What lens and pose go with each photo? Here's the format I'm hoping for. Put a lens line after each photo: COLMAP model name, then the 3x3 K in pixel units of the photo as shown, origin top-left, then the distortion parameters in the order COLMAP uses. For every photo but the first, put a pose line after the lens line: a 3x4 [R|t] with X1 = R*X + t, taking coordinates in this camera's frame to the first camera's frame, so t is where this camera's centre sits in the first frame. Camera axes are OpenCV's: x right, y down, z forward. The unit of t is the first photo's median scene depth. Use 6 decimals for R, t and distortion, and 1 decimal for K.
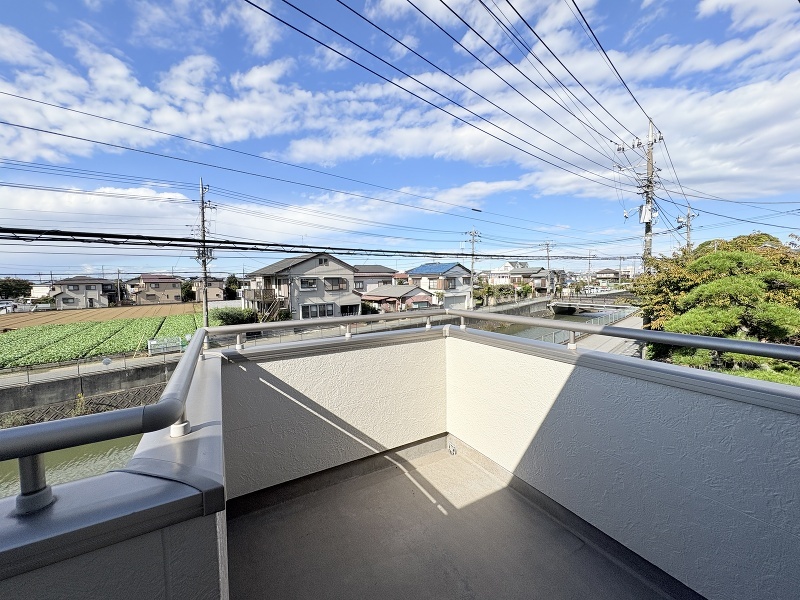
lens RADIAL K [[314.8, 0, 400.0], [0, 314.8, 300.0], [0, 0, 1]] dist [-0.000355, 0.000407]
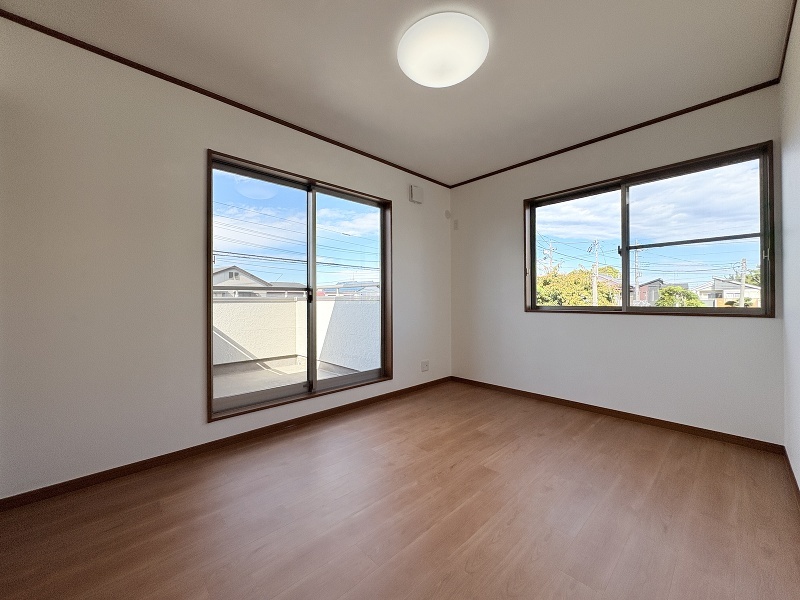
lens RADIAL K [[314.8, 0, 400.0], [0, 314.8, 300.0], [0, 0, 1]] dist [-0.000355, 0.000407]
pose [[0.970193, 0.015081, 0.241863, 0.288069], [0.000806, 0.997856, -0.065450, 0.226932], [-0.242332, 0.063694, 0.968100, -0.930786]]
